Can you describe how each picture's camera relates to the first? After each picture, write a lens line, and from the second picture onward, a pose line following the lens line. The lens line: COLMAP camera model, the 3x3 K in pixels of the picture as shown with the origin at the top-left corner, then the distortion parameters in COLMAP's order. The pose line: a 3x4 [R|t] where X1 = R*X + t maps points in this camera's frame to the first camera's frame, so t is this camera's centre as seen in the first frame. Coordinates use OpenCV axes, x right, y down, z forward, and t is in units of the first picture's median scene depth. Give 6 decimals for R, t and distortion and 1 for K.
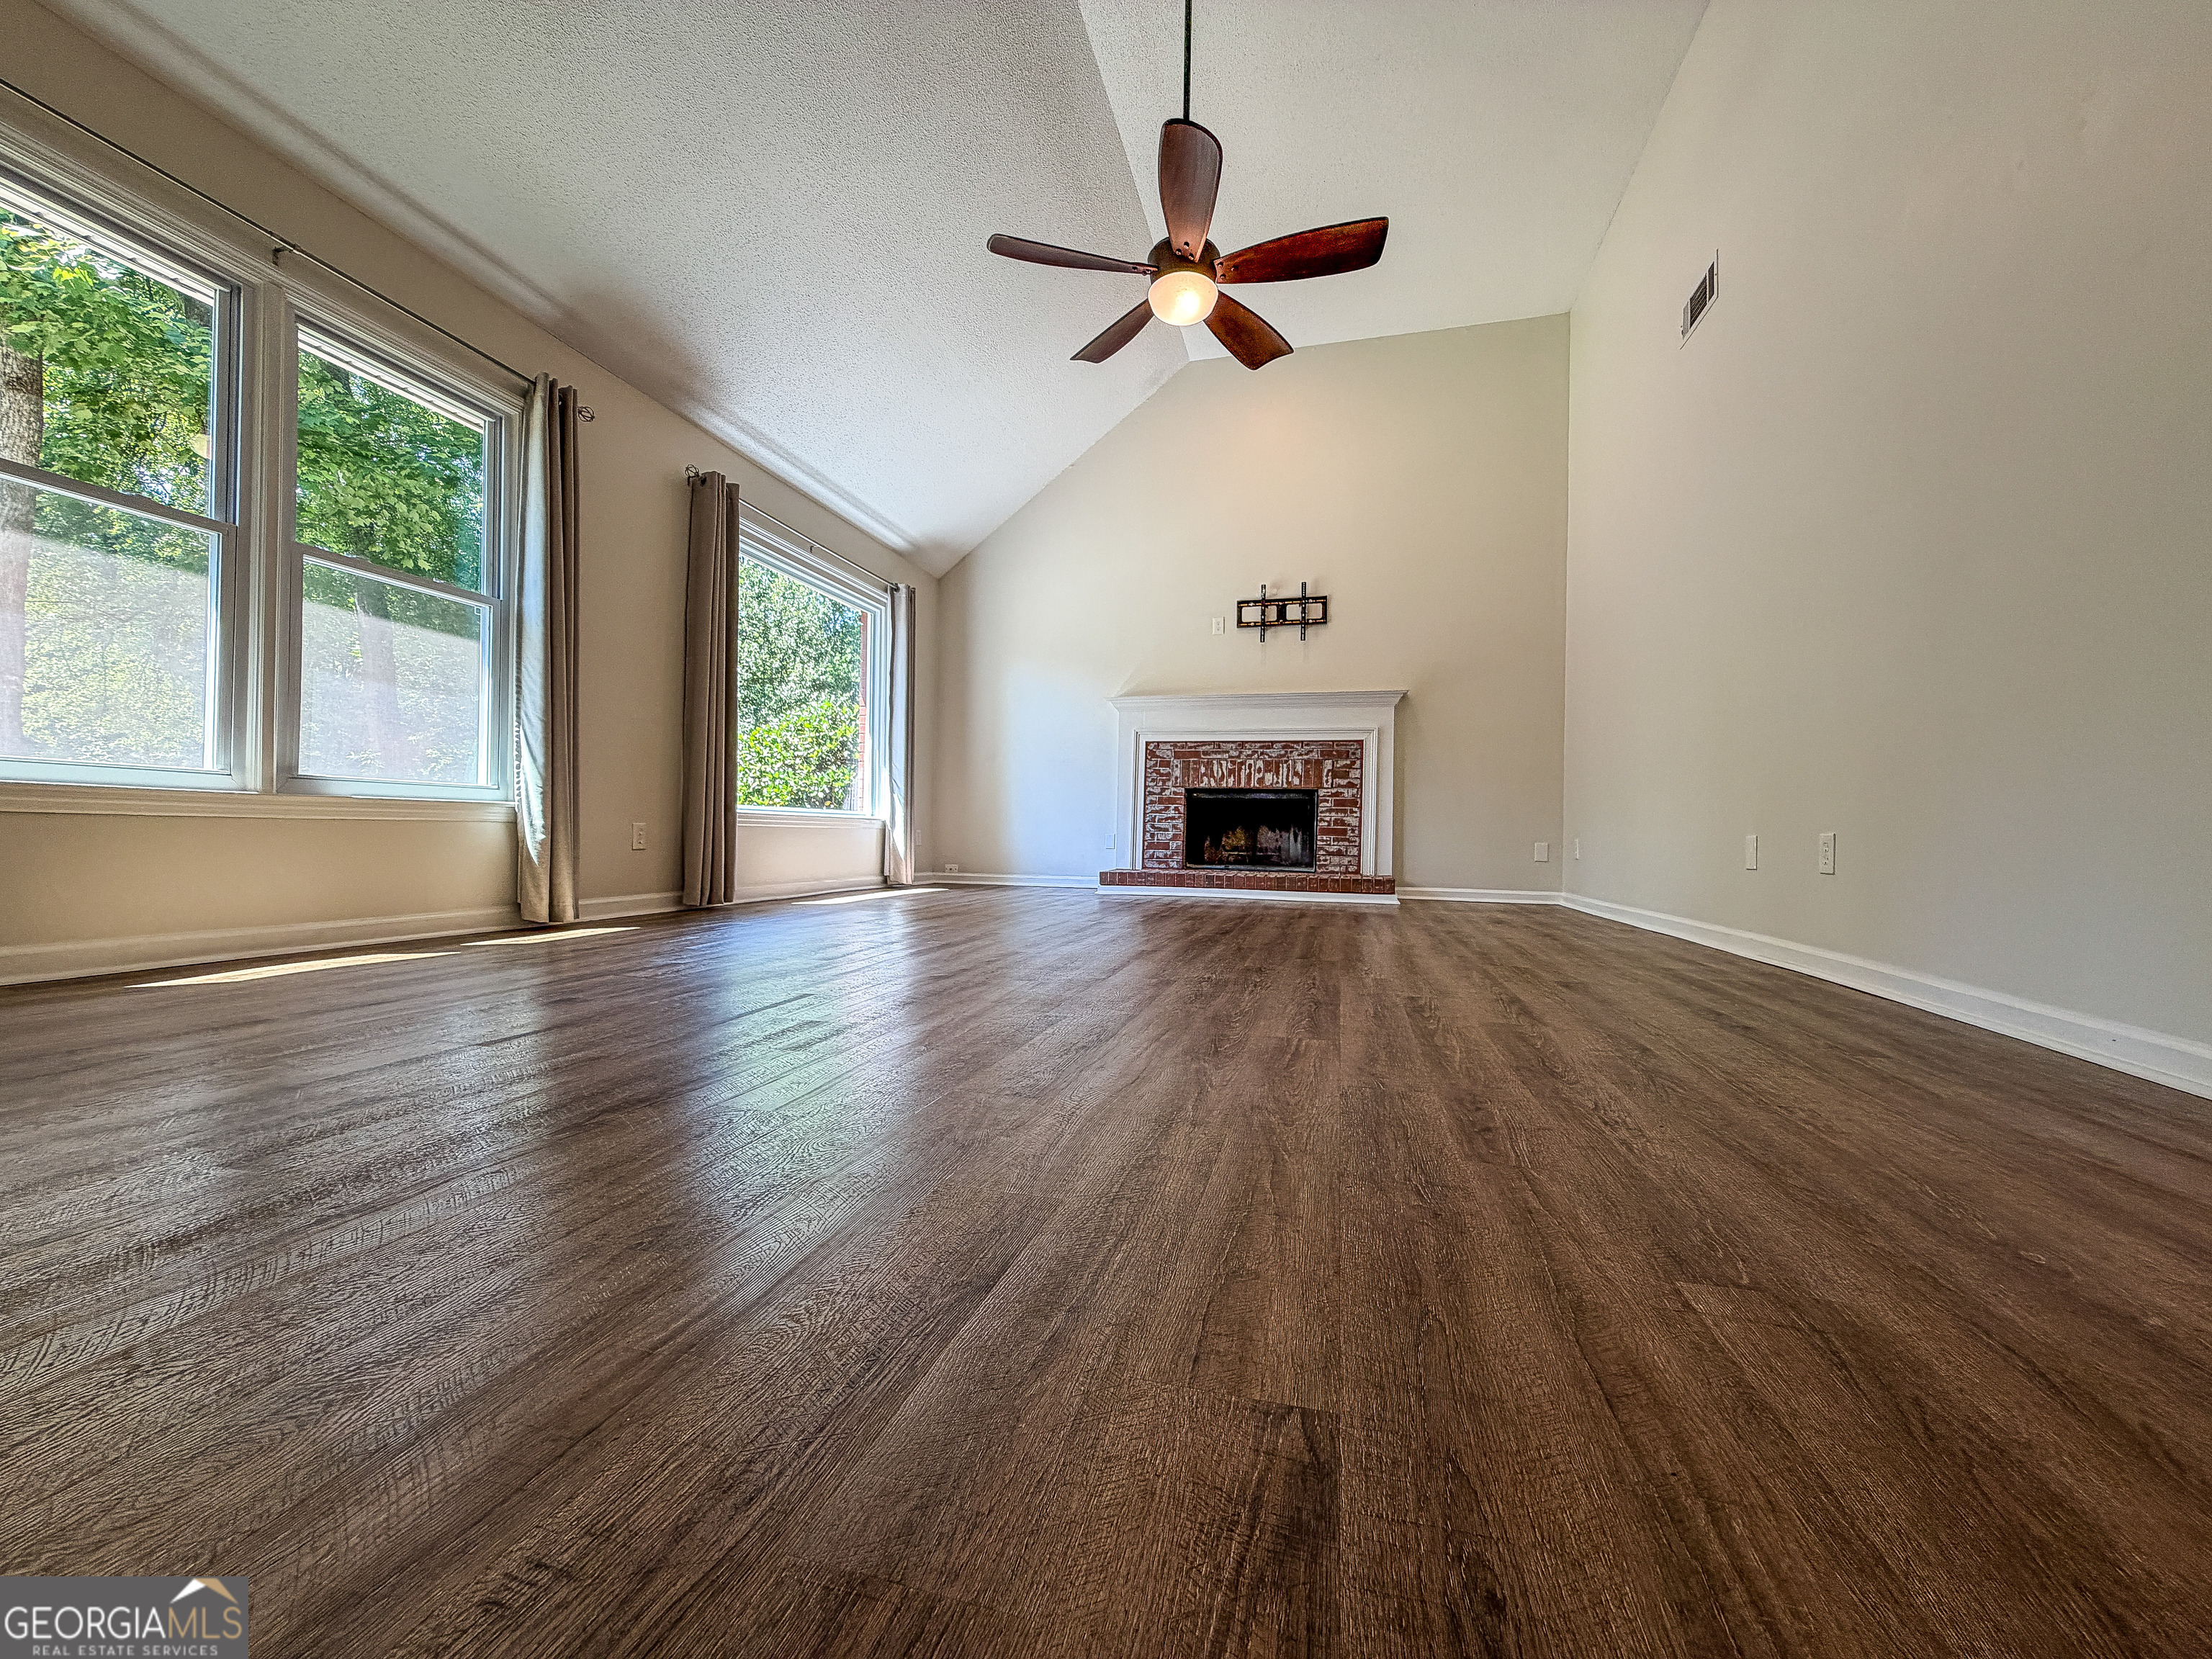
lens RADIAL K [[884.7, 0, 1109.8], [0, 884.7, 829.6], [0, 0, 1]] dist [0.000580, 0.000133]
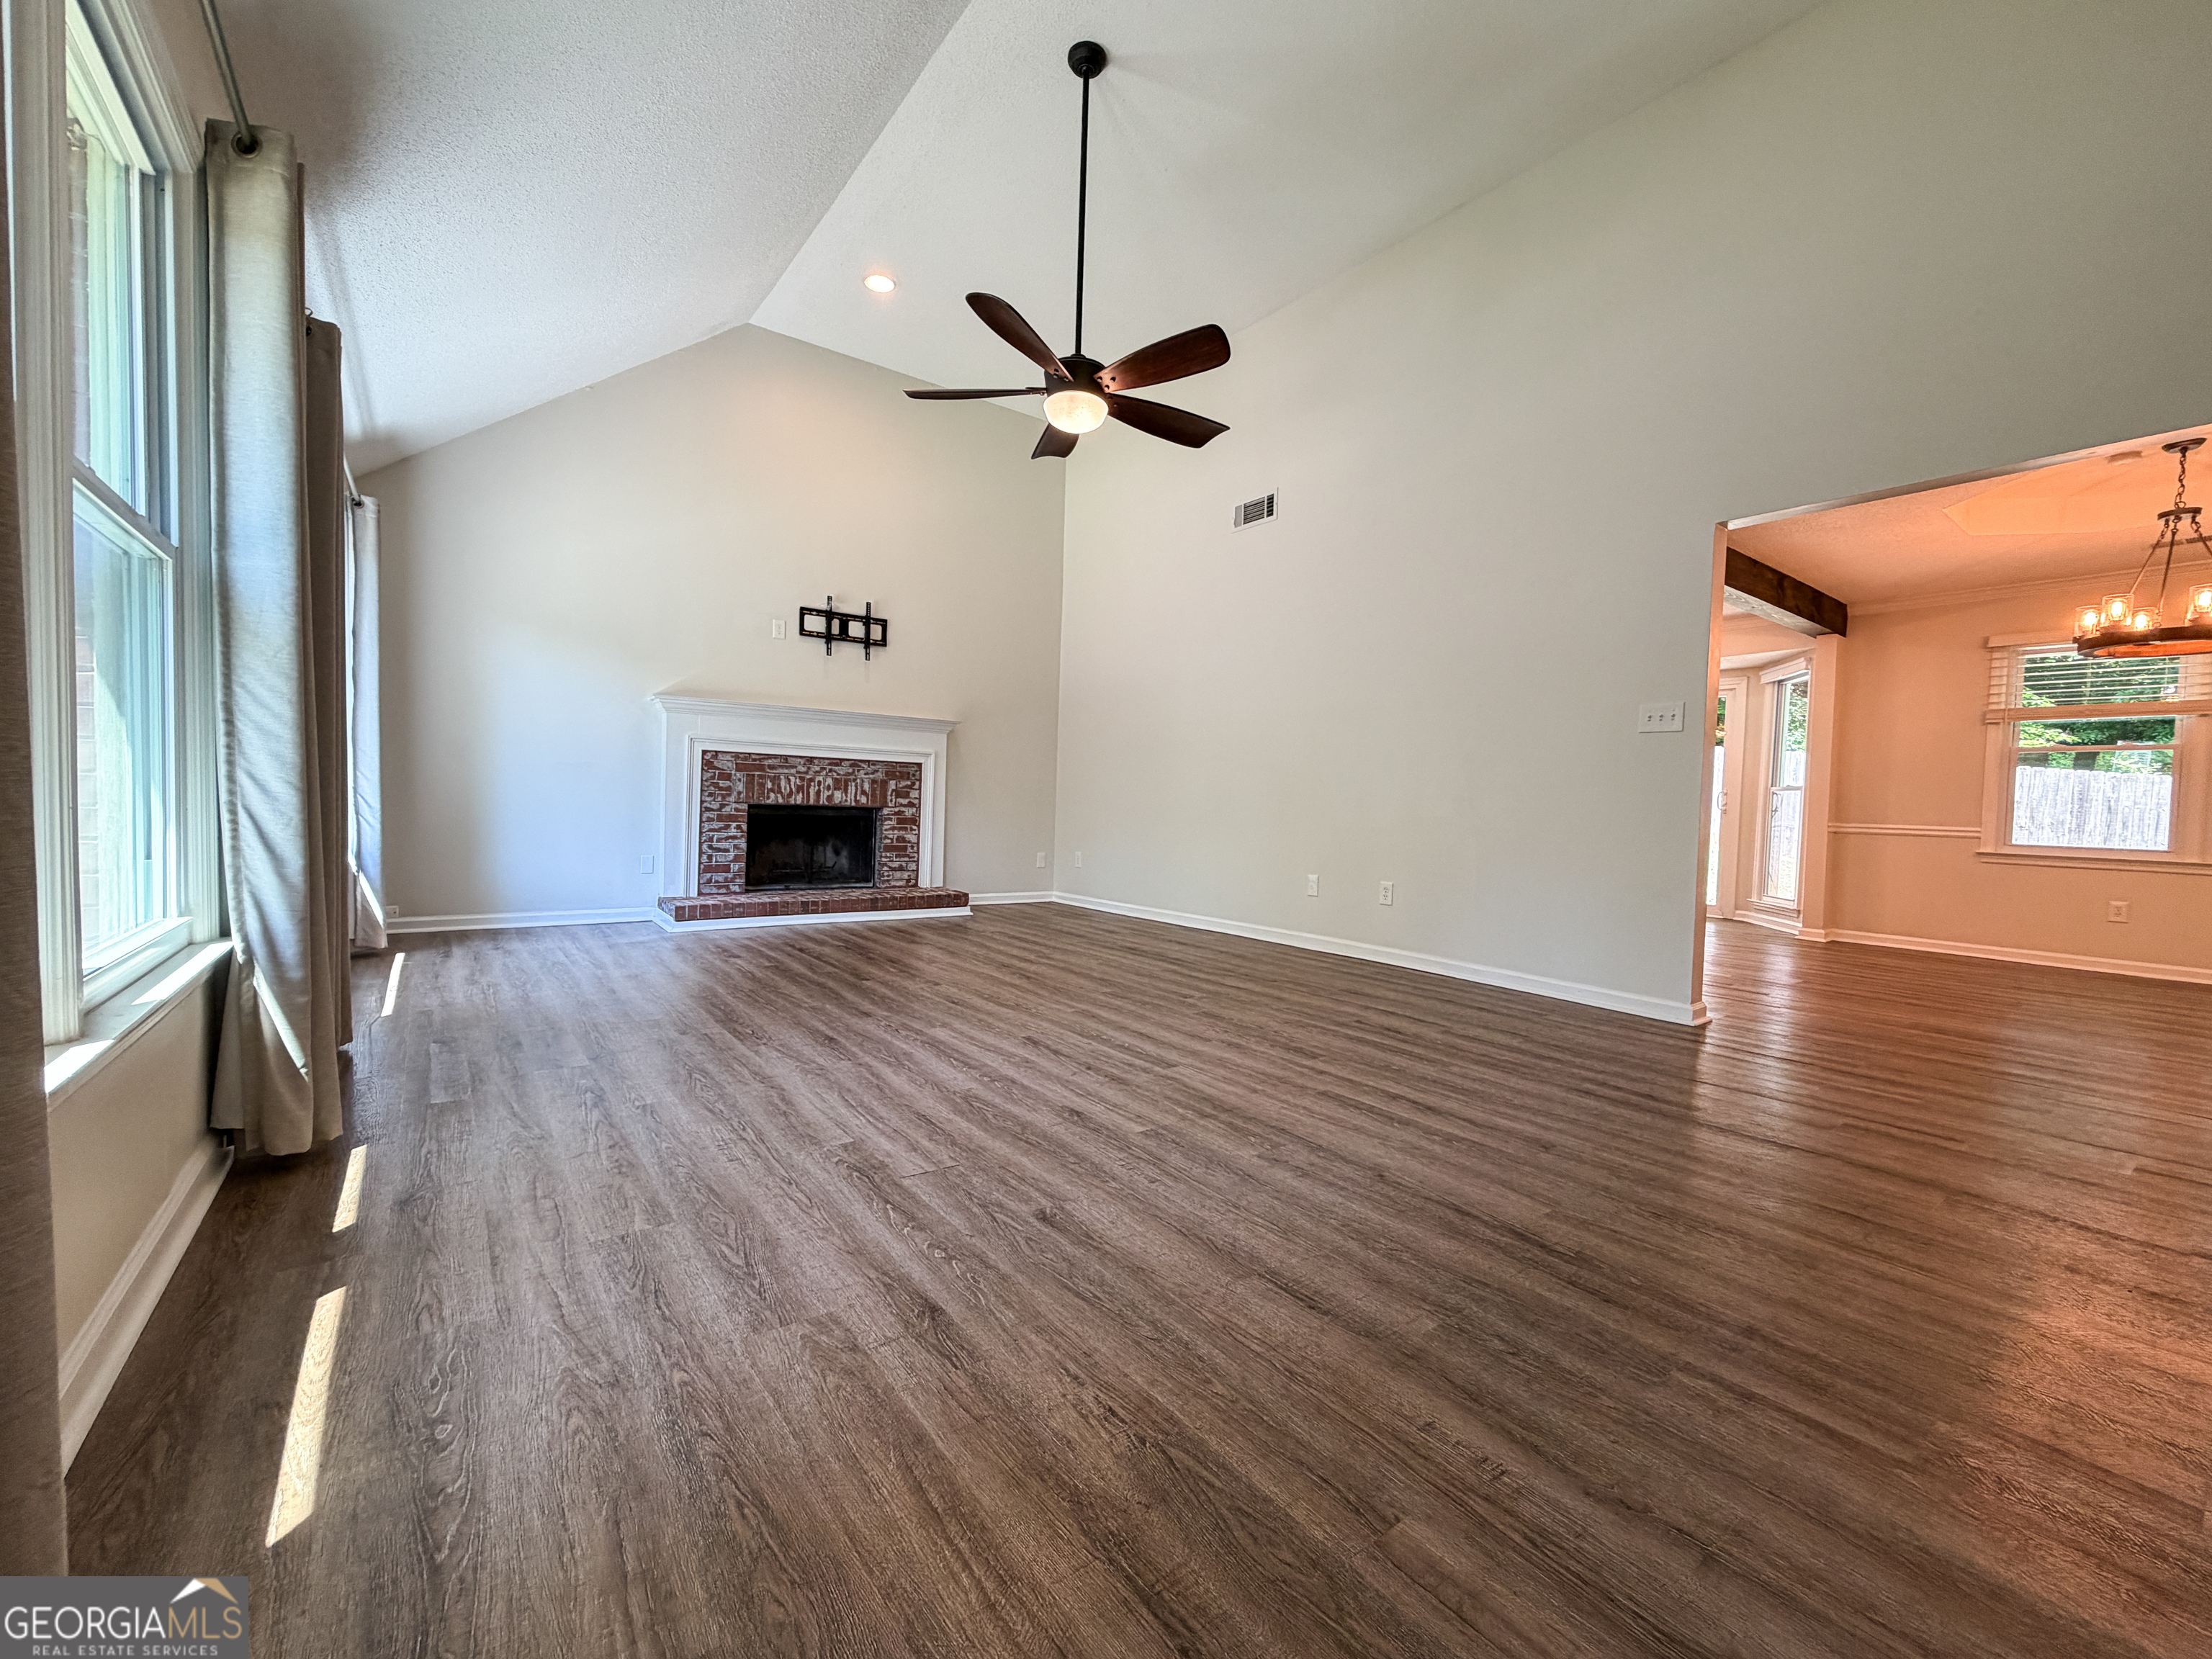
lens RADIAL K [[884.7, 0, 1110.8], [0, 884.7, 830.9], [0, 0, 1]] dist [0.000580, 0.000133]
pose [[0.622009, -0.020546, 0.782741, -0.403087], [-0.025000, 0.998625, 0.046078, -0.071936], [-0.782611, -0.048230, 0.620640, 0.143359]]
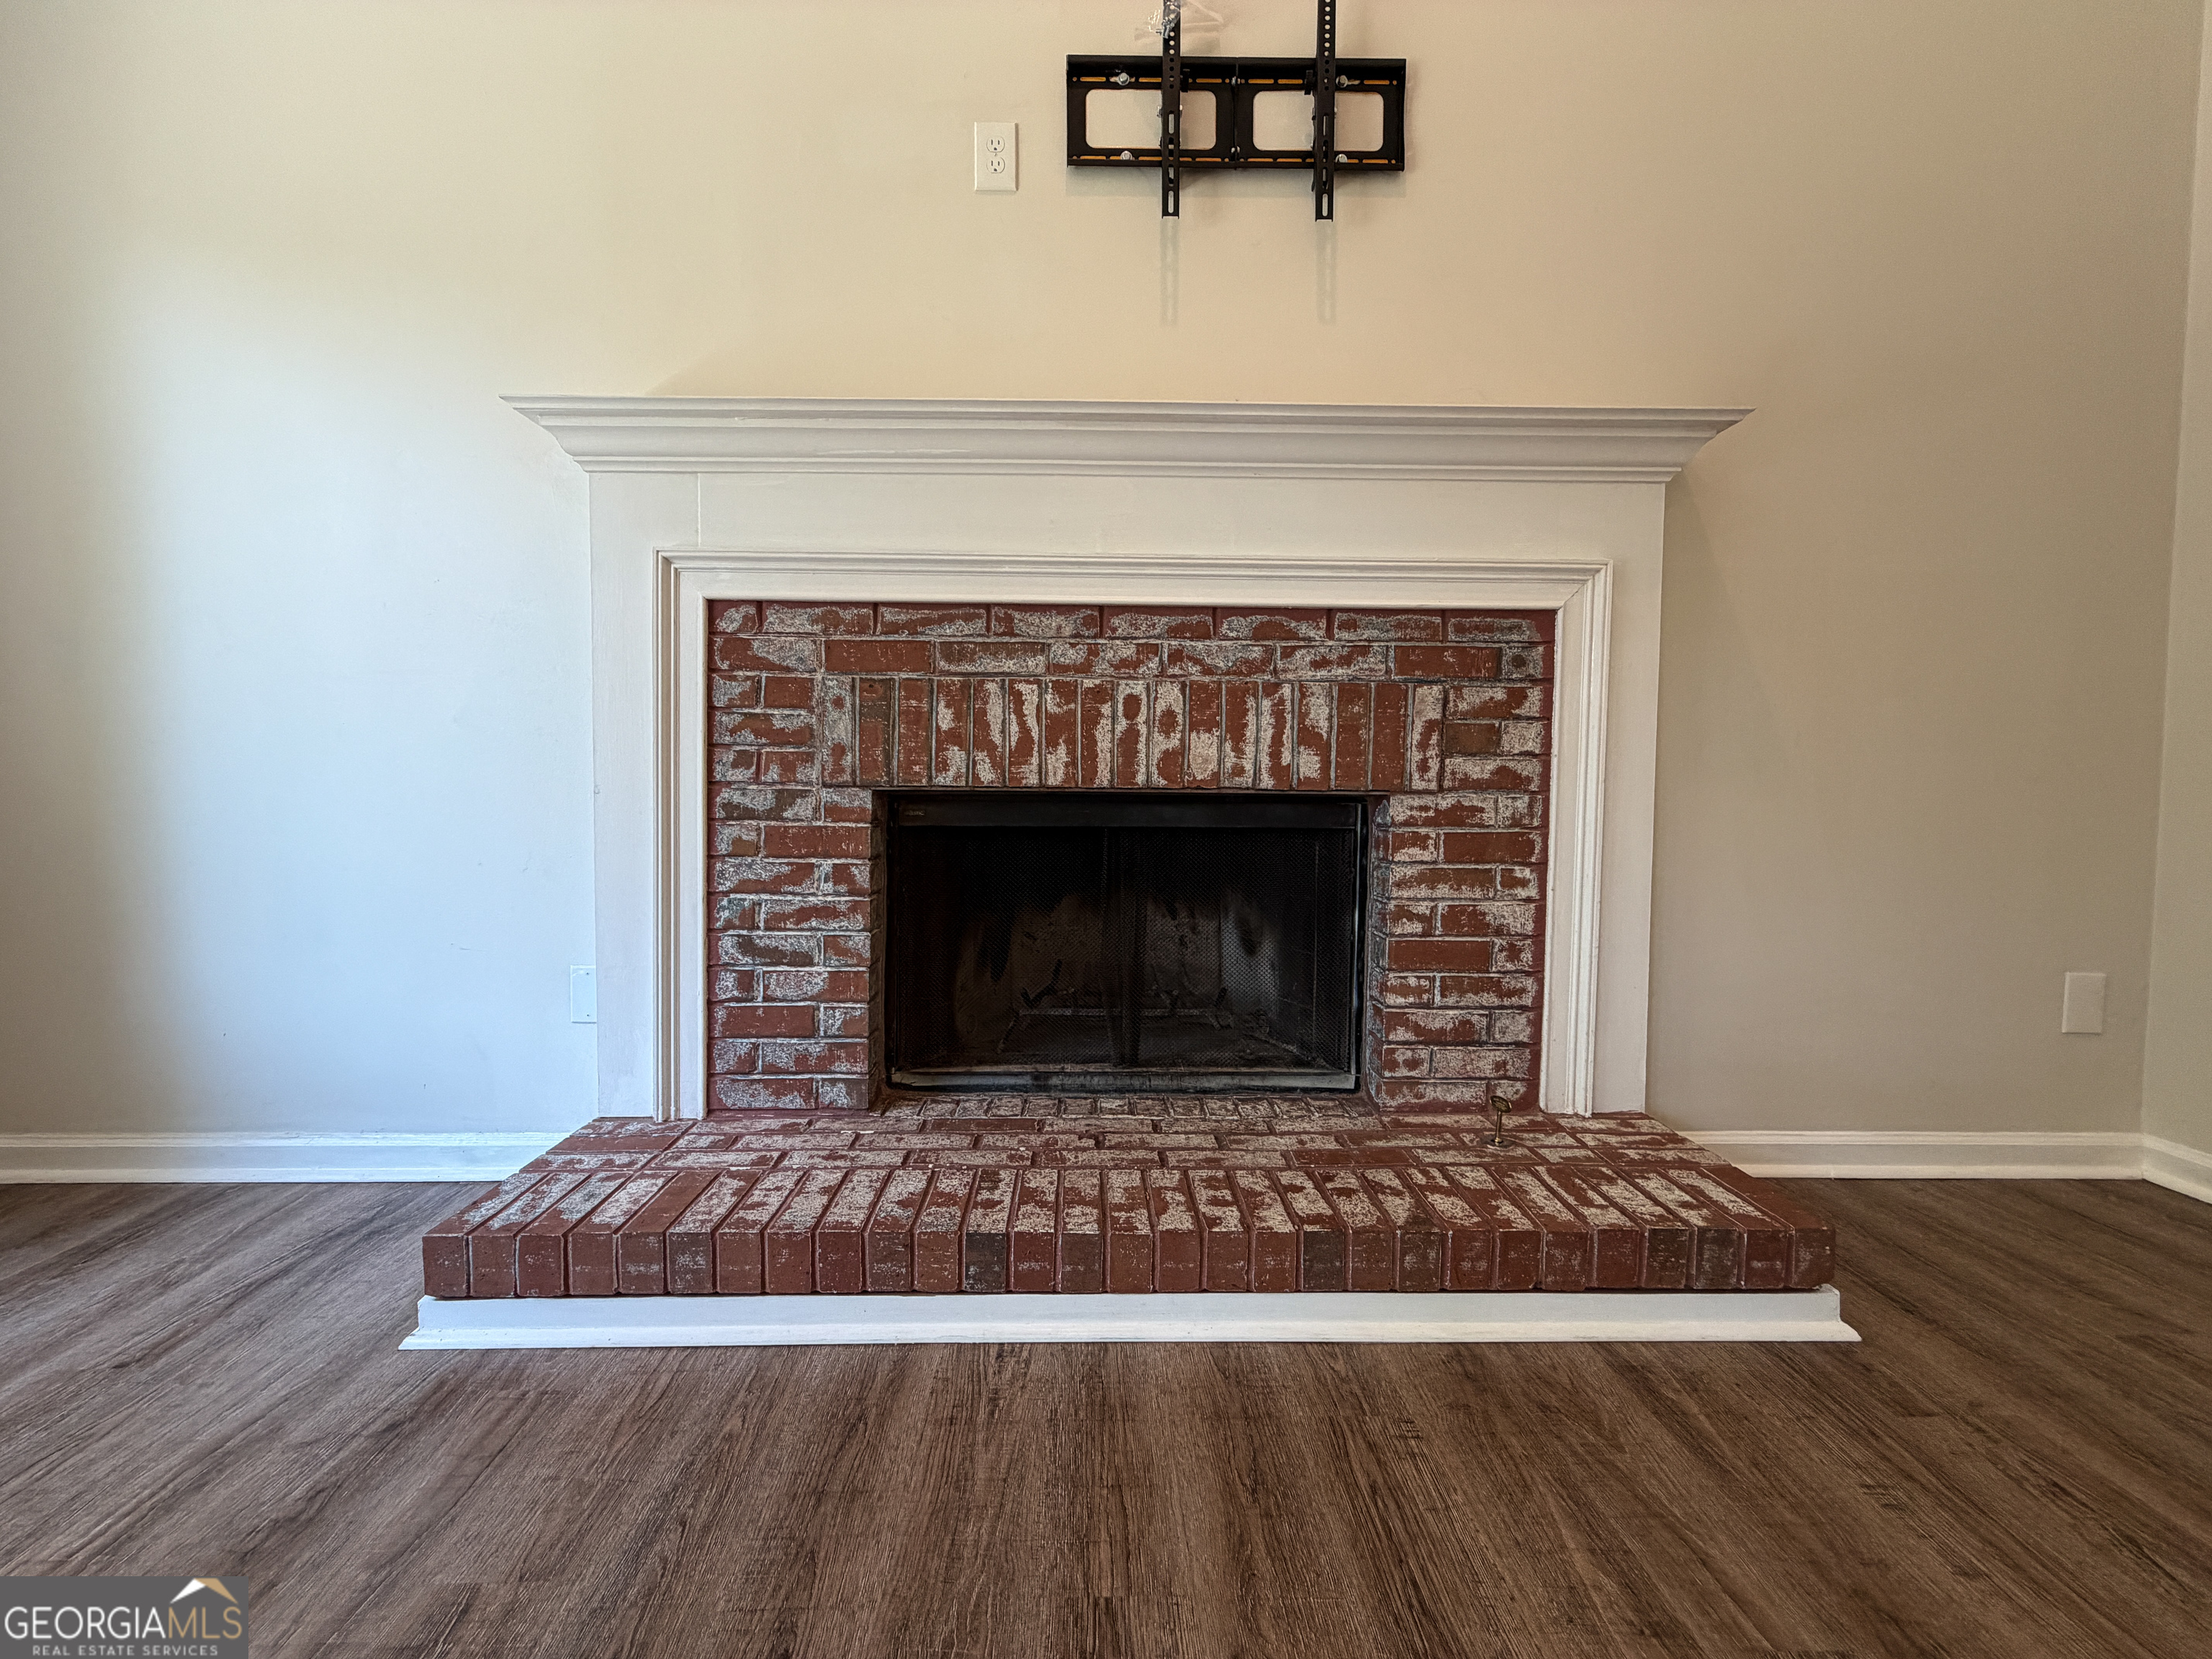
lens RADIAL K [[884.7, 0, 1091.9], [0, 884.7, 820.3], [0, 0, 1]] dist [0.000580, 0.000133]
pose [[0.966641, -0.020394, 0.255324, 0.081950], [0.009000, 0.998914, 0.045716, -0.050268], [-0.255979, -0.041893, 0.965774, 0.754810]]
